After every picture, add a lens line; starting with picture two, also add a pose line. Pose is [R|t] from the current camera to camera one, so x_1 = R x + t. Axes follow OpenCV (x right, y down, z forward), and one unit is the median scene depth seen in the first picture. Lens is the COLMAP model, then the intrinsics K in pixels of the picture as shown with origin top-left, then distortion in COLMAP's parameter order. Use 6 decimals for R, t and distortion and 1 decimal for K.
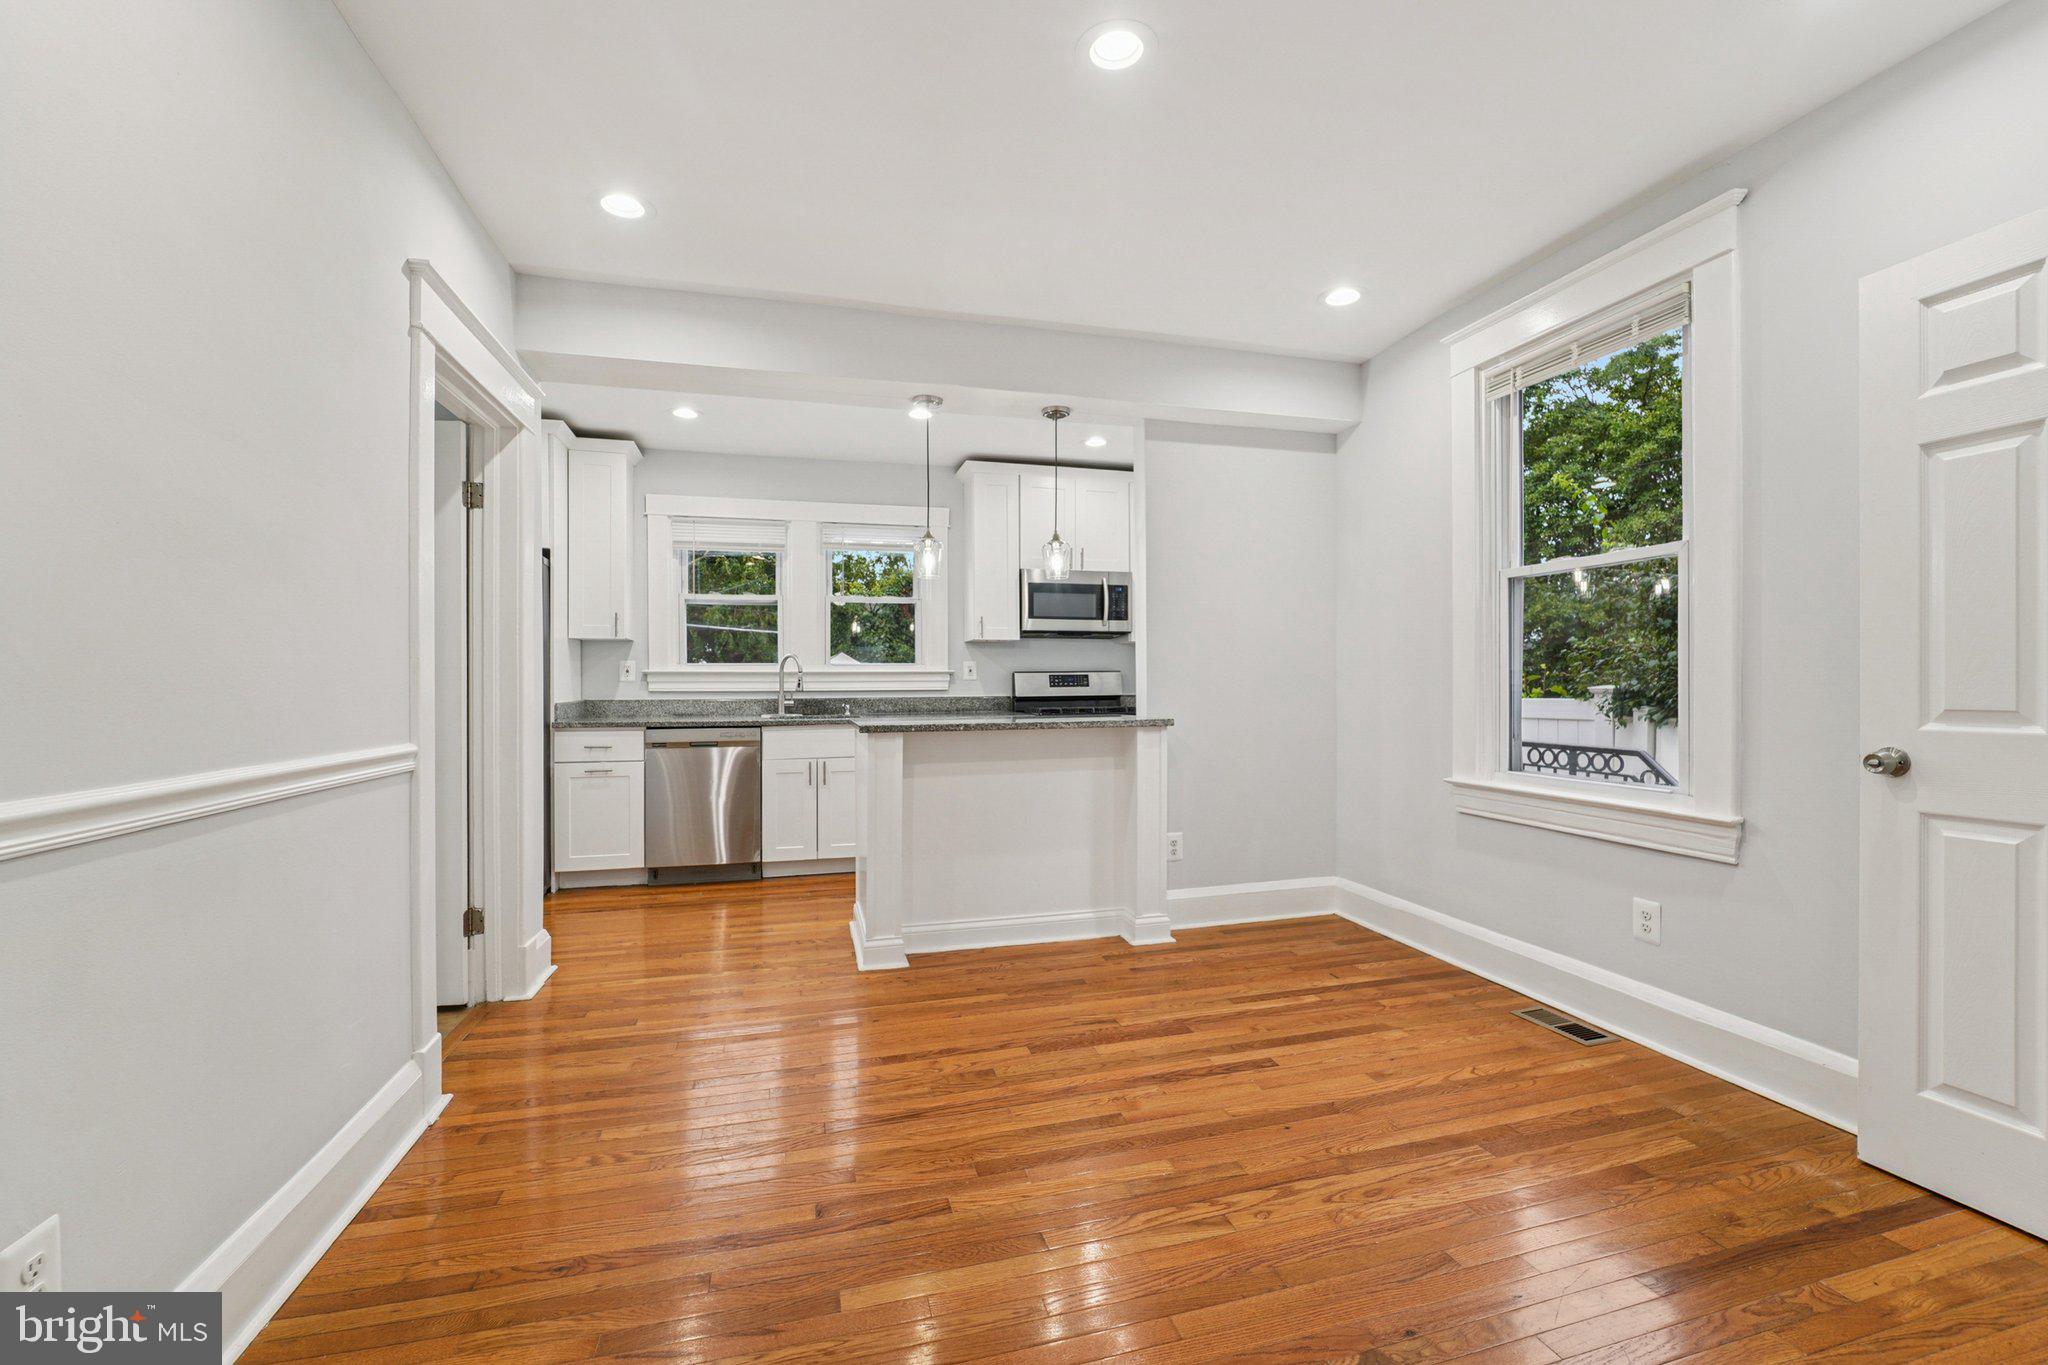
lens RADIAL K [[859.2, 0, 1010.8], [0, 859.2, 682.7], [0, 0, 1]] dist [-0.013619, 0.000063]
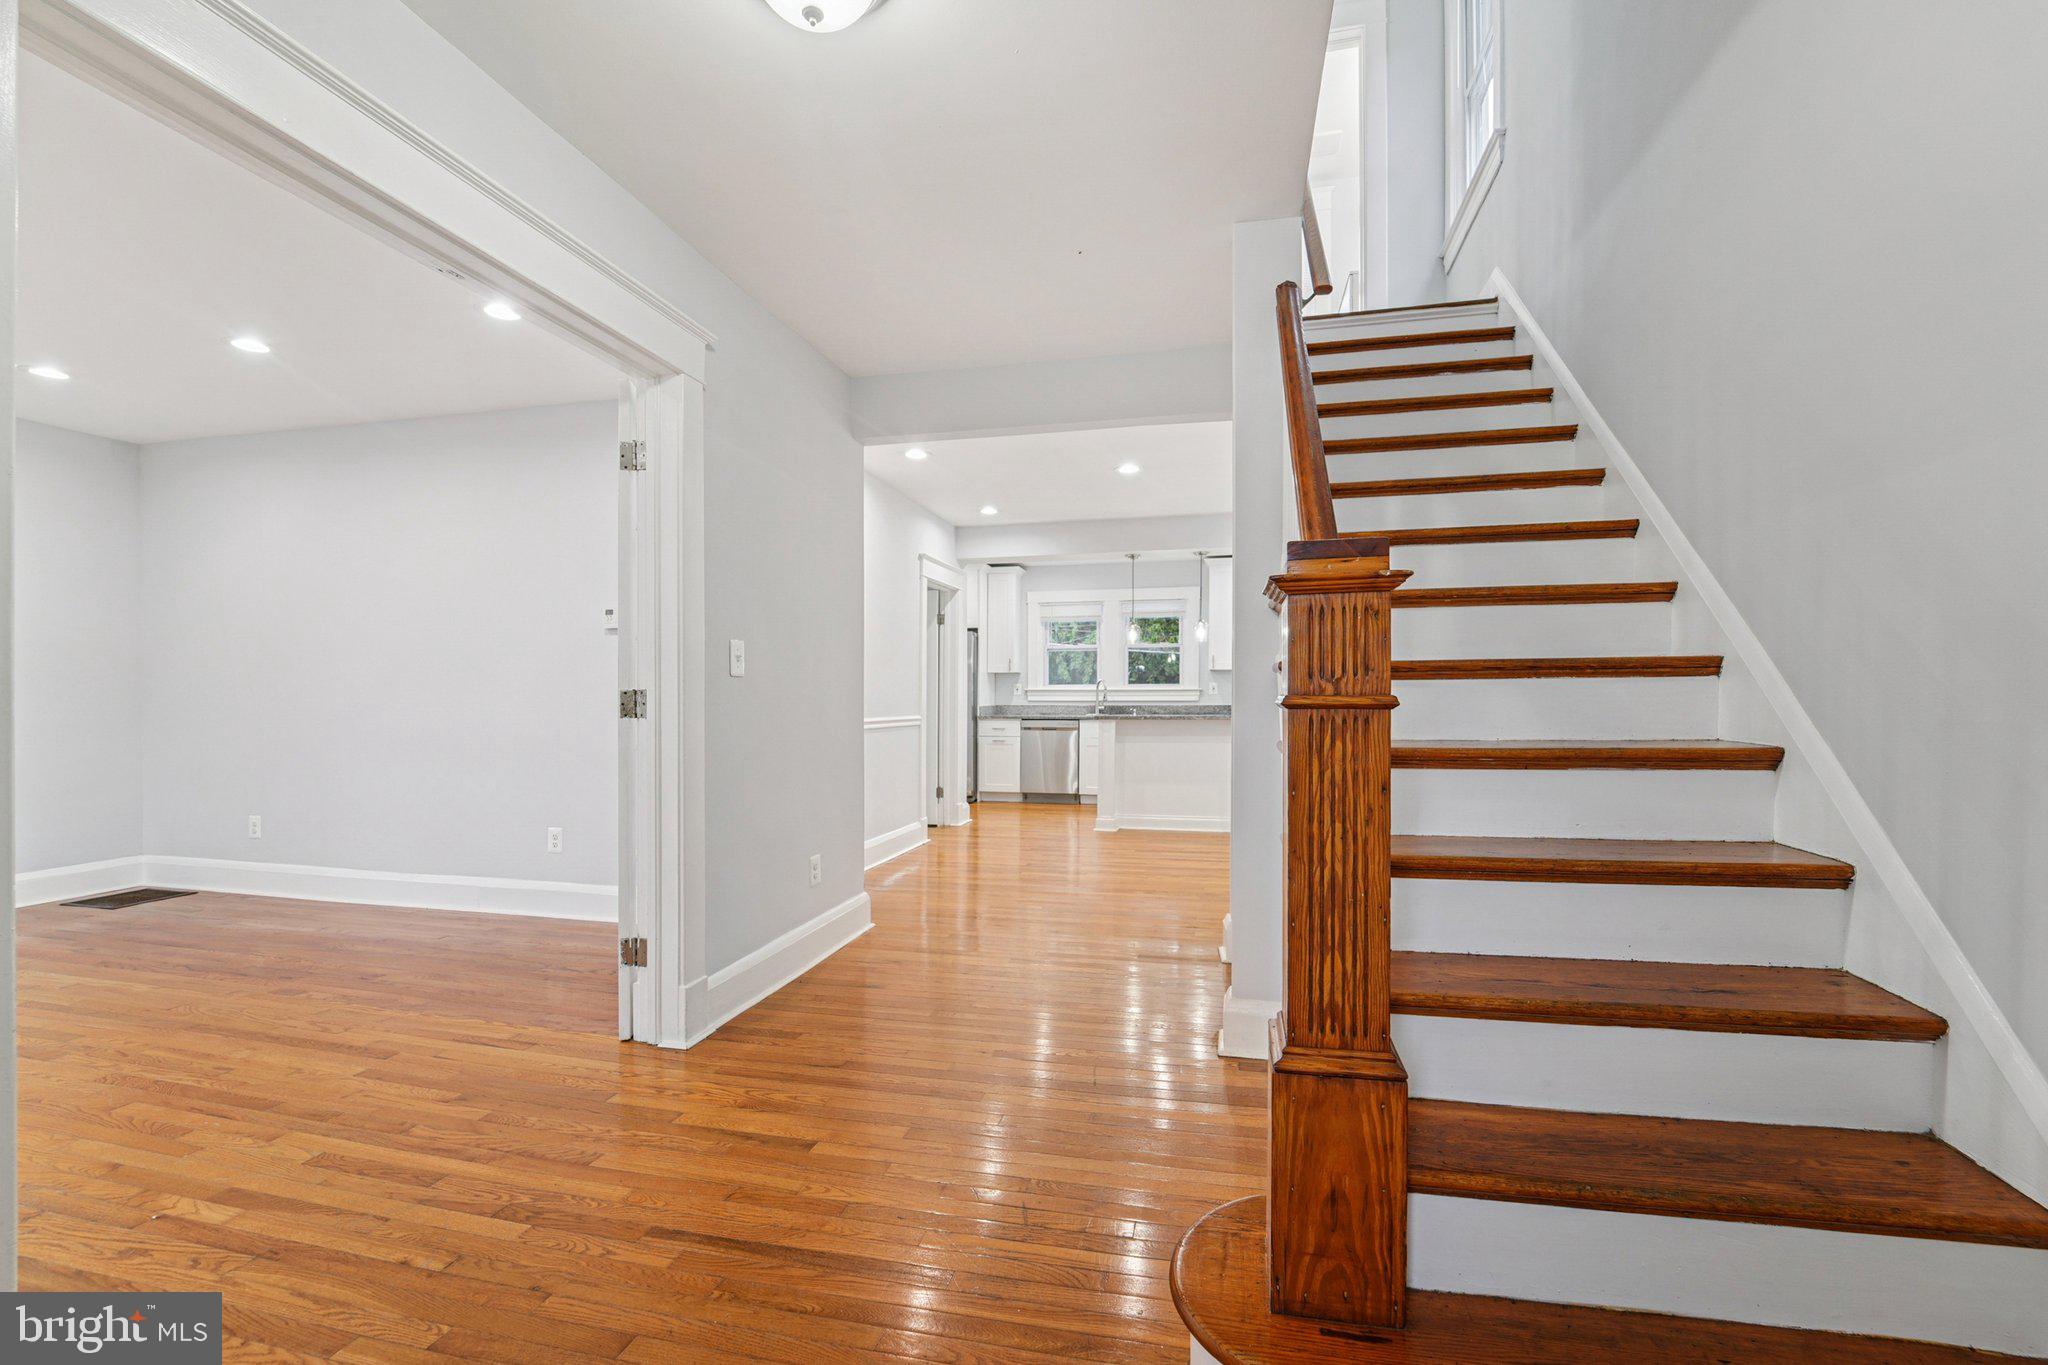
lens RADIAL K [[859.2, 0, 1010.8], [0, 859.2, 682.7], [0, 0, 1]] dist [-0.013619, 0.000063]
pose [[0.873993, -0.003725, -0.485924, 0.424610], [-0.003945, 0.999883, -0.014759, -0.000566], [0.485922, 0.014816, 0.873877, -0.602725]]
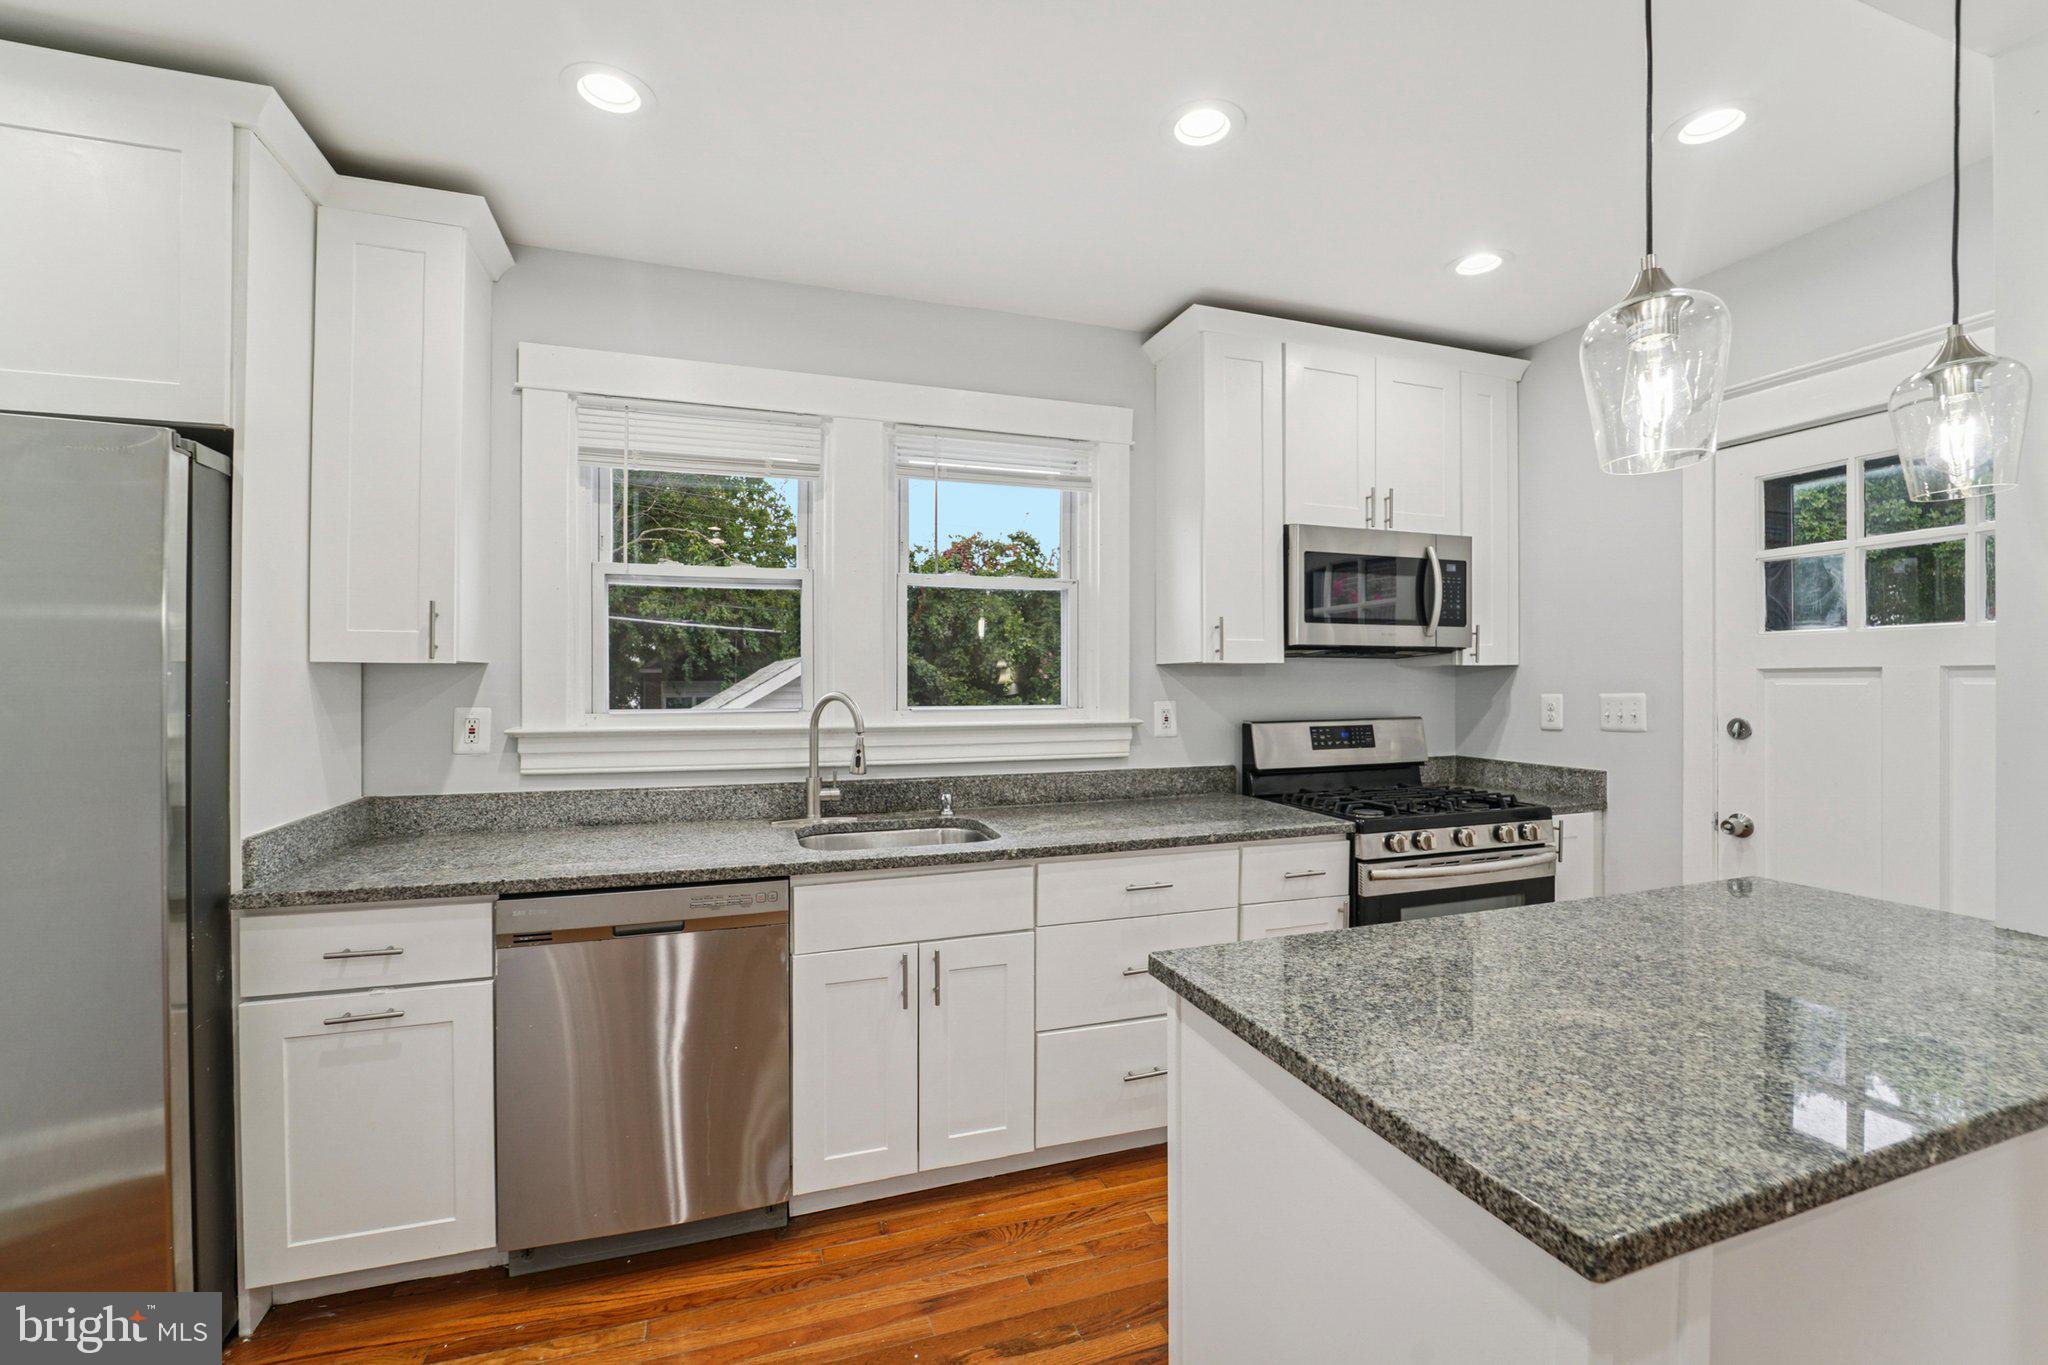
lens RADIAL K [[890.4, 0, 1025.6], [0, 890.4, 668.0], [0, 0, 1]] dist [-0.010157, -0.000120]
pose [[0.997131, 0.007064, 0.075363, -0.188016], [-0.006592, 0.999957, -0.006503, -0.044102], [-0.075406, 0.005988, 0.997135, 0.500575]]
